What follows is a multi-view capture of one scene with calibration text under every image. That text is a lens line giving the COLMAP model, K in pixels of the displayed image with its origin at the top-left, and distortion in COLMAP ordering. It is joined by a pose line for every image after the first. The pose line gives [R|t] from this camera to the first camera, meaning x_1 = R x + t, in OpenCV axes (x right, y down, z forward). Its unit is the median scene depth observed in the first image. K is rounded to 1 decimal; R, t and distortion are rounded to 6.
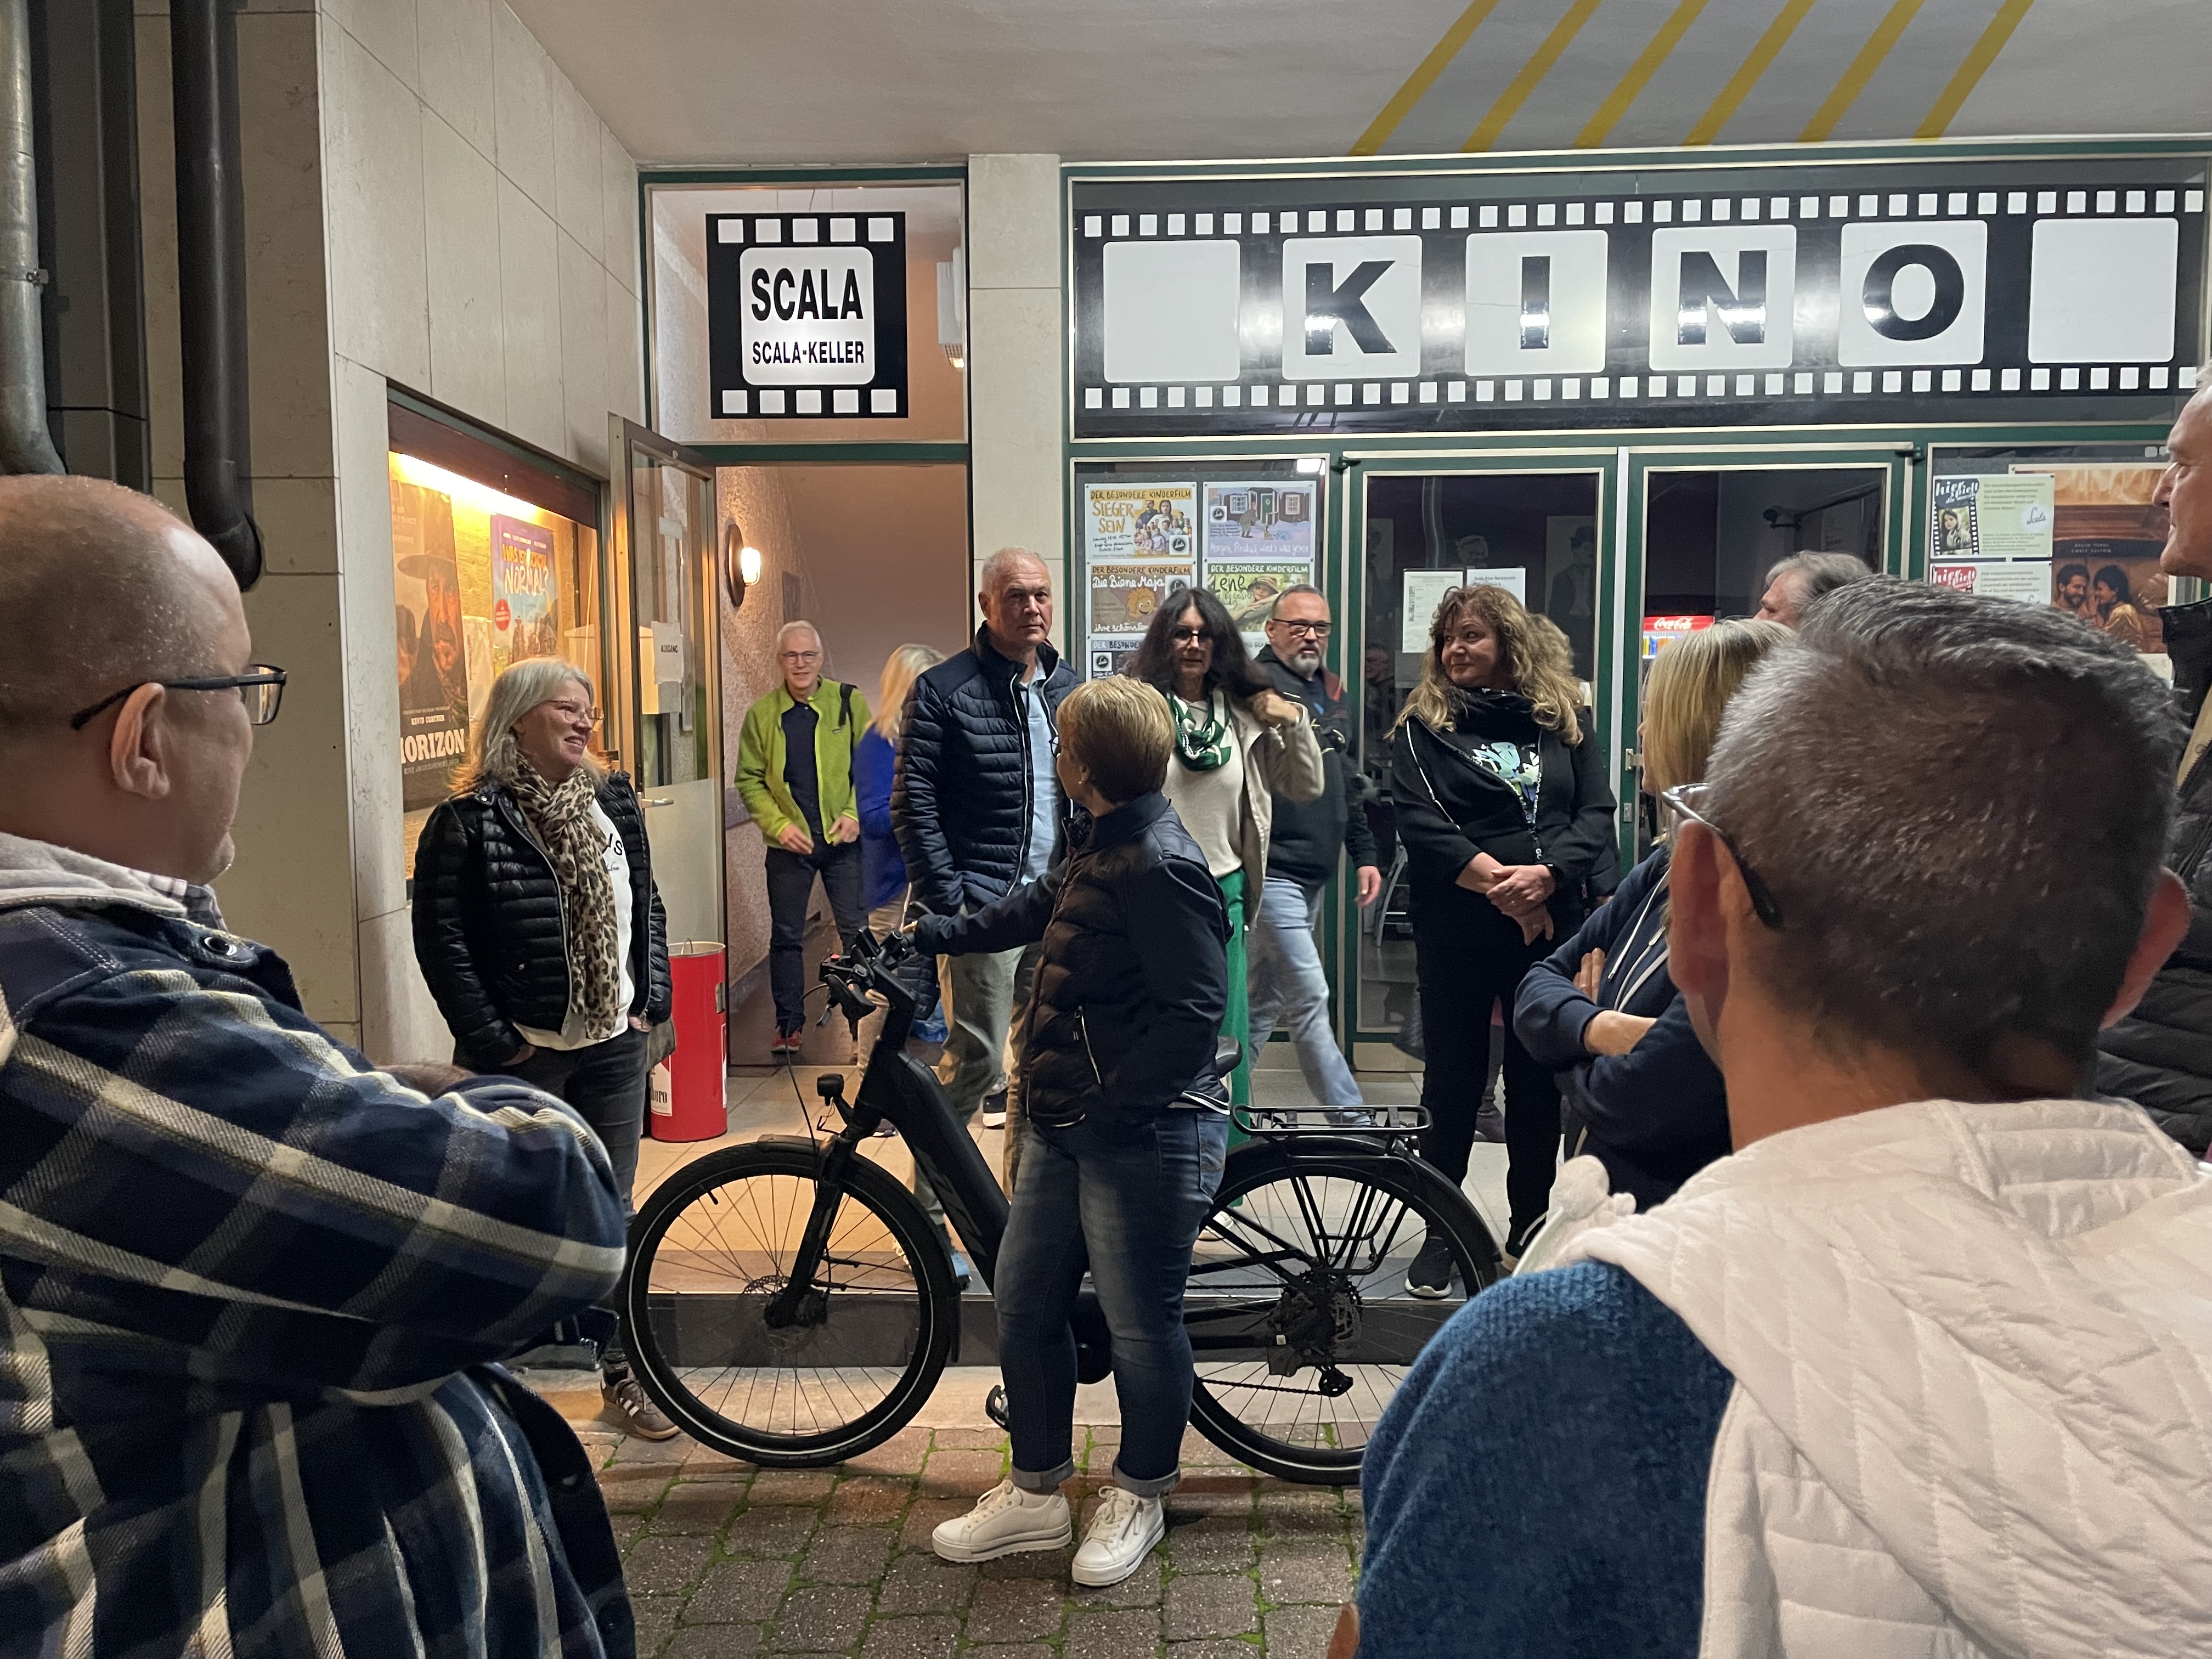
lens RADIAL K [[1661.1, 0, 1102.2], [0, 1661.1, 819.2], [0, 0, 1]] dist [0.082215, -0.103161]
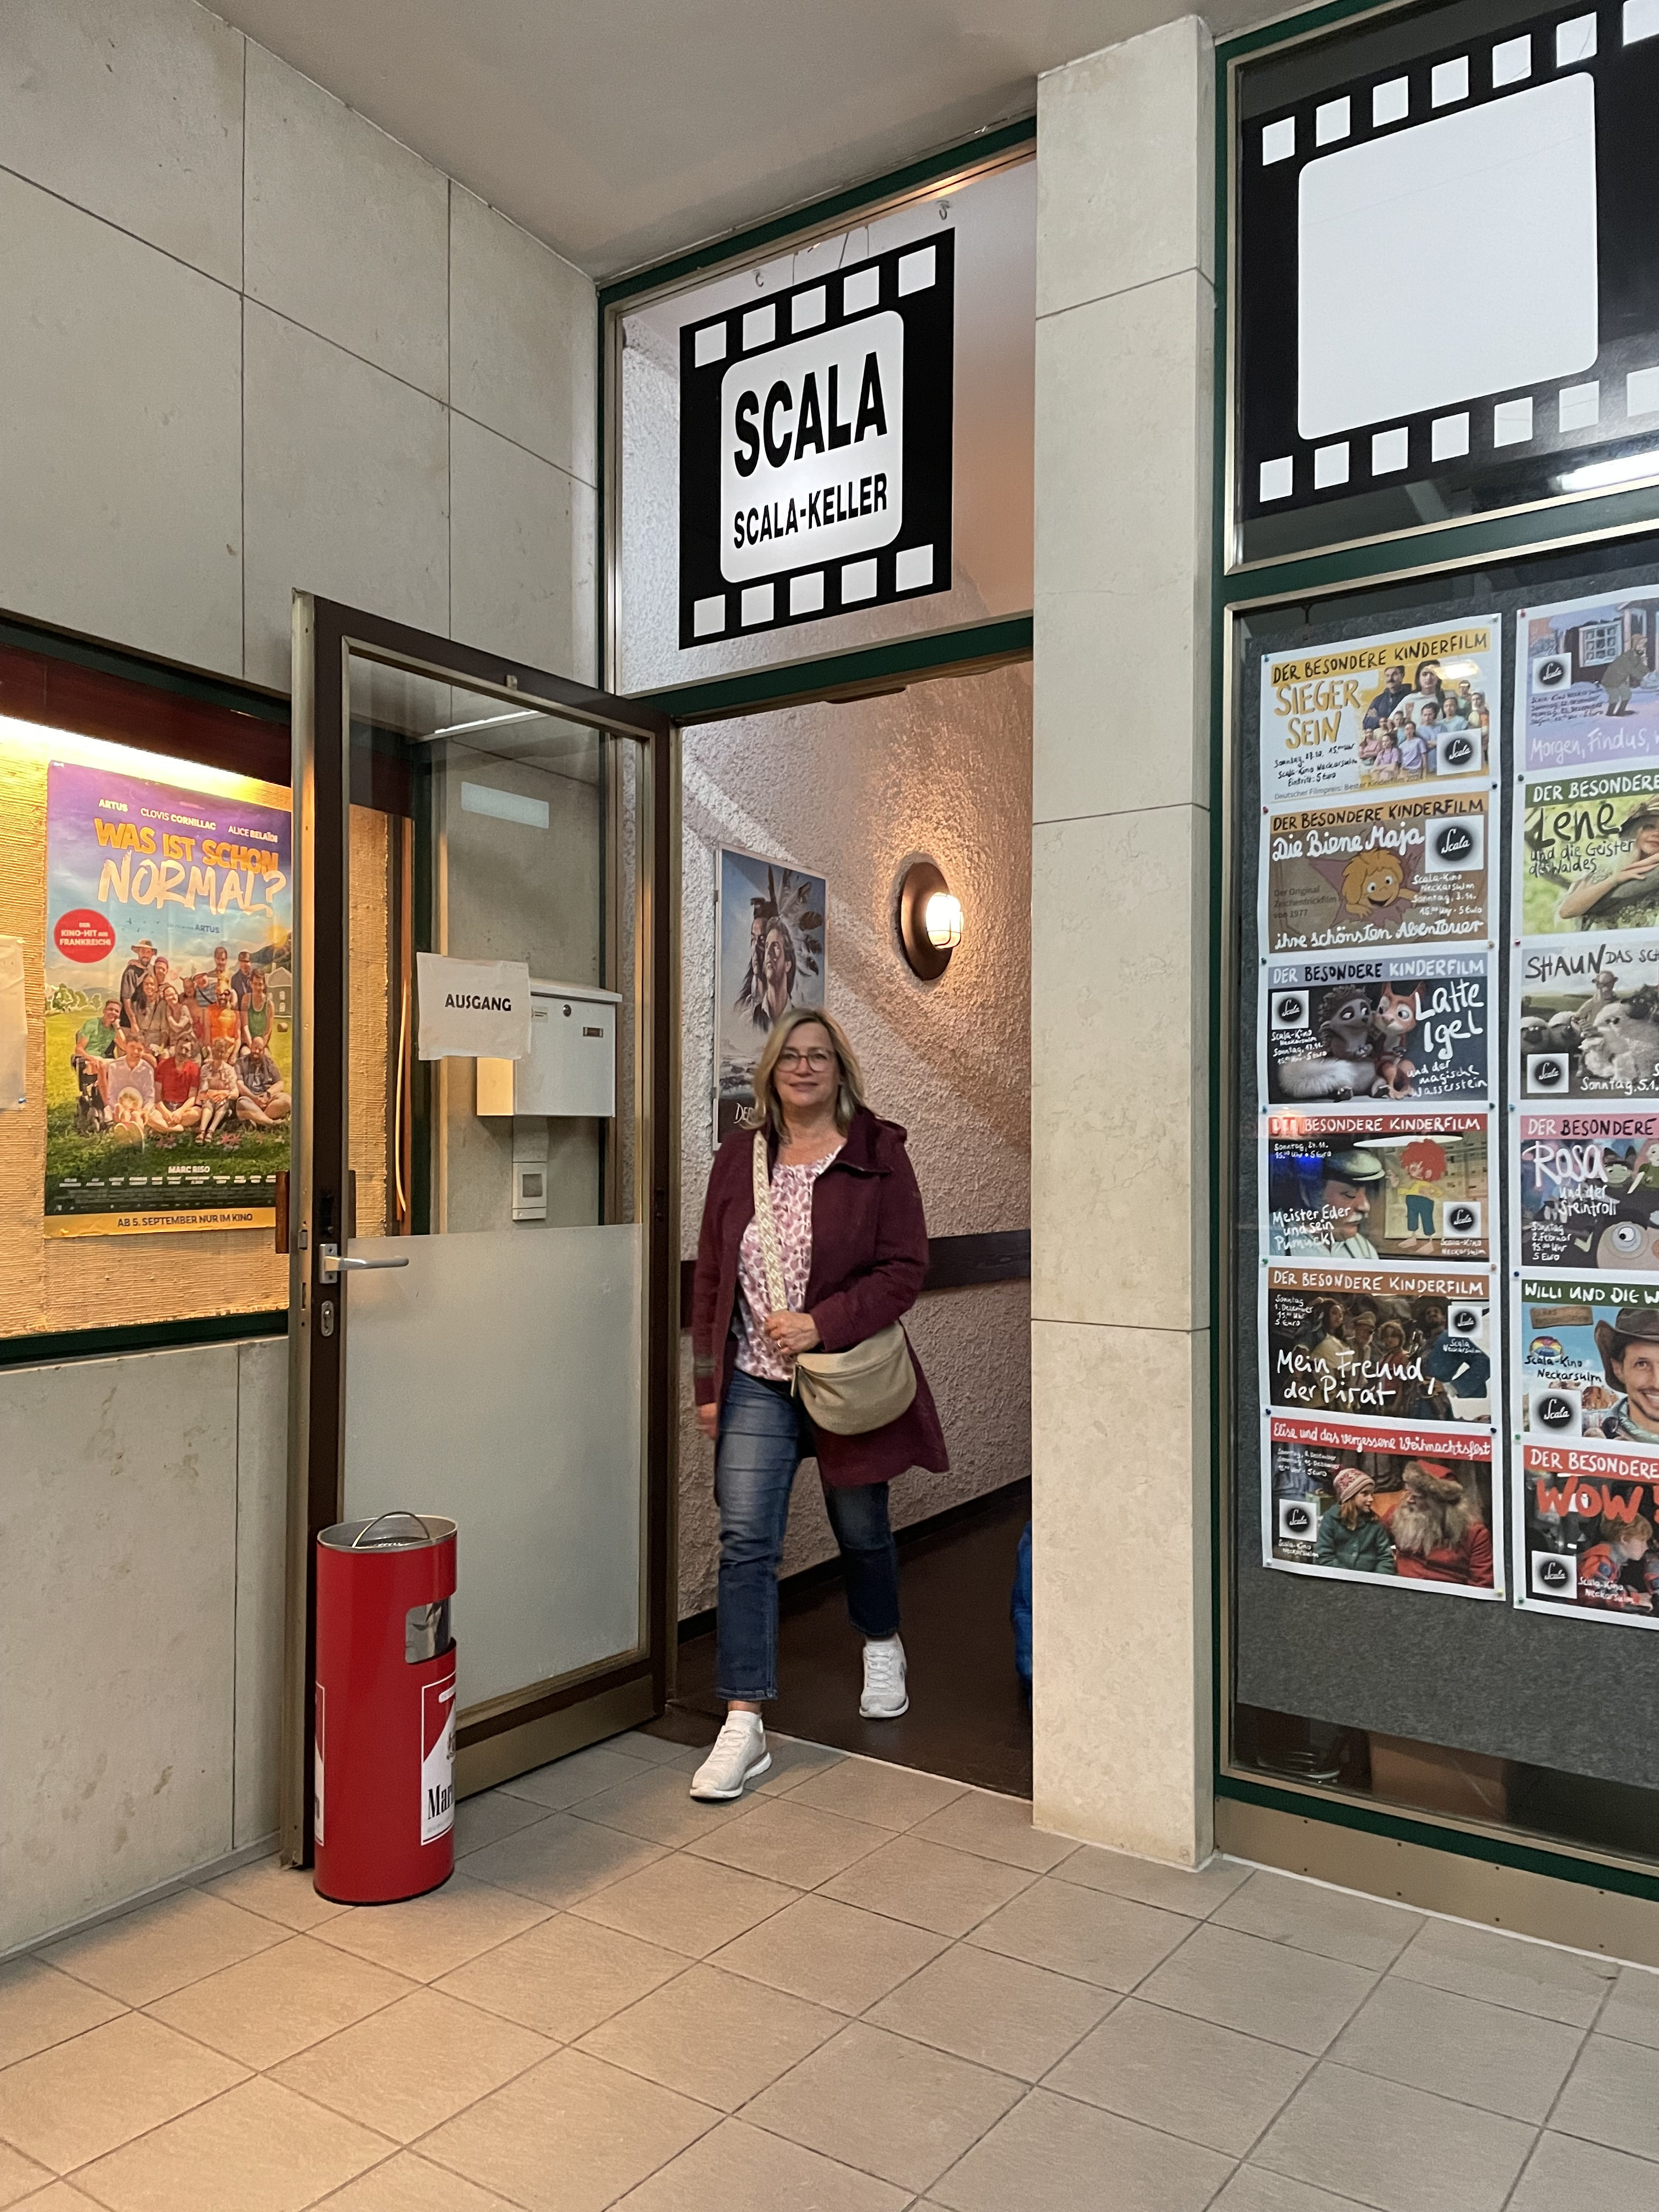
lens RADIAL K [[1661.1, 0, 817.9], [0, 1661.1, 1128.5], [0, 0, 1]] dist [0.082215, -0.103161]
pose [[0.848141, 0.001408, -0.529769, 0.145205], [-0.045292, 0.996528, -0.069861, -0.020519], [0.527831, 0.083246, 0.845260, 0.530654]]
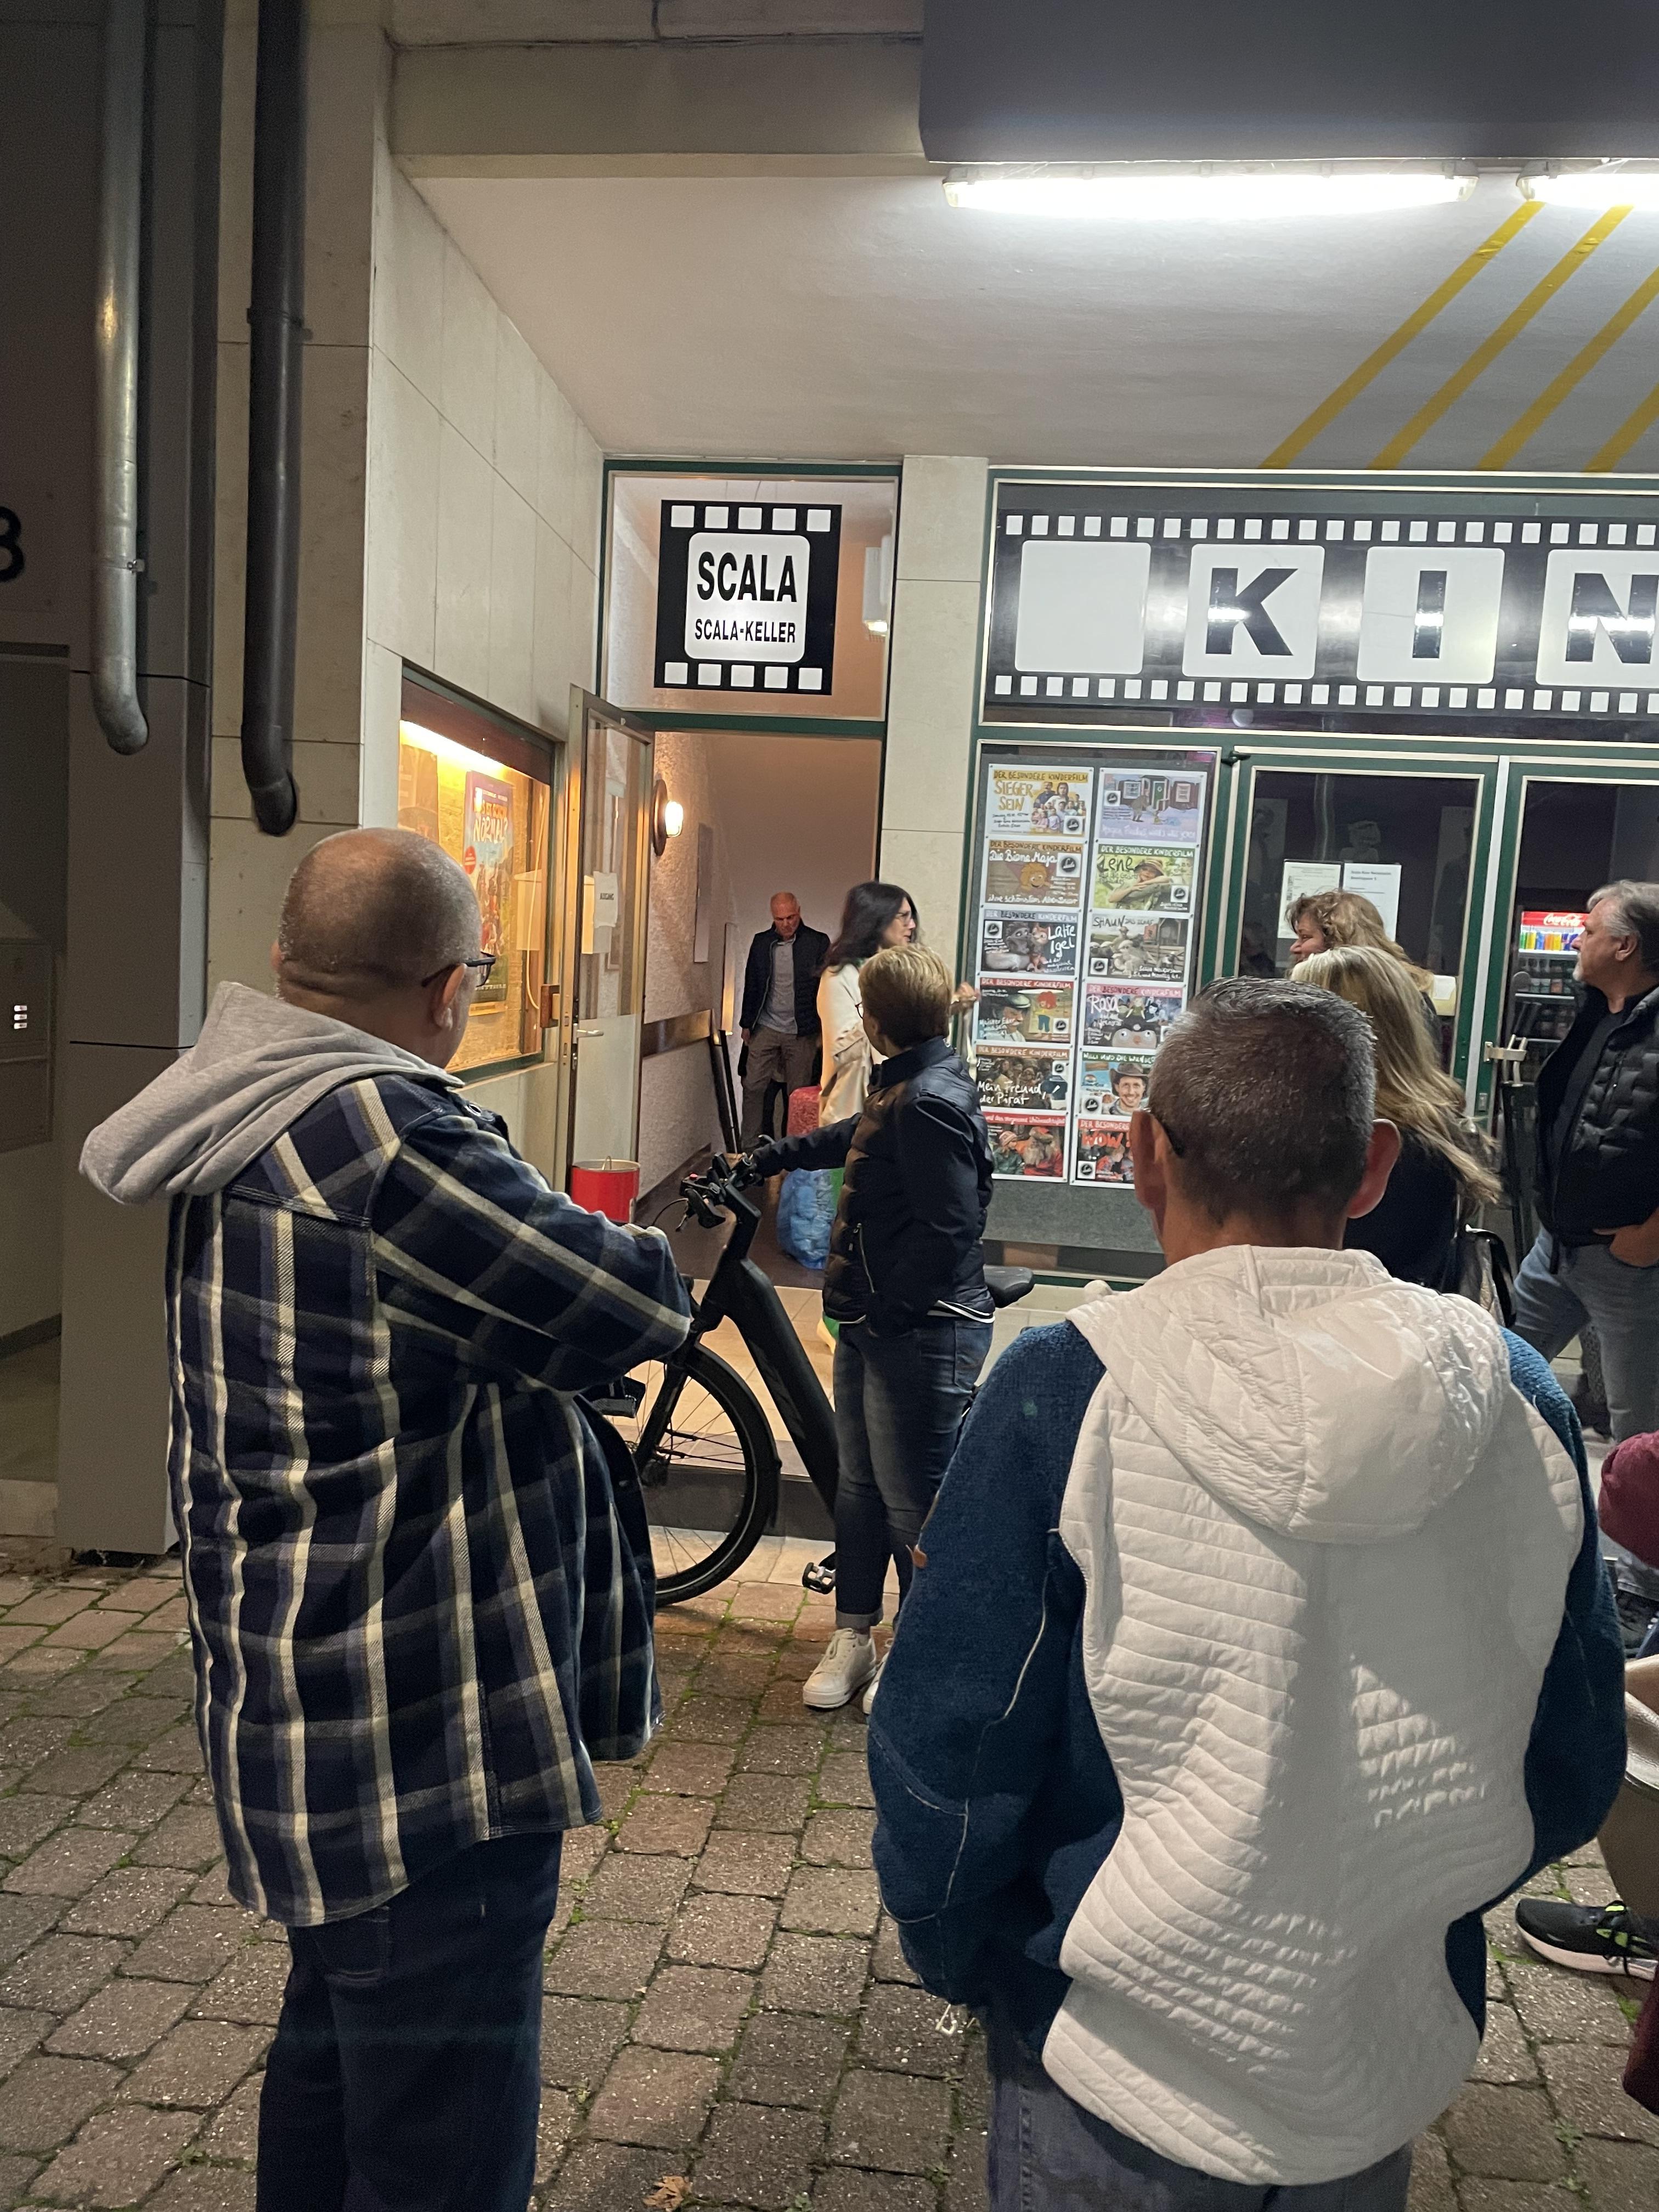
lens RADIAL K [[1661.1, 0, 836.2], [0, 1661.1, 1112.1], [0, 0, 1]] dist [0.082215, -0.103161]
pose [[0.994267, 0.068870, -0.081796, -0.005243], [-0.066883, 0.997401, 0.026791, 0.001563], [0.083429, -0.021167, 0.996289, -0.092352]]
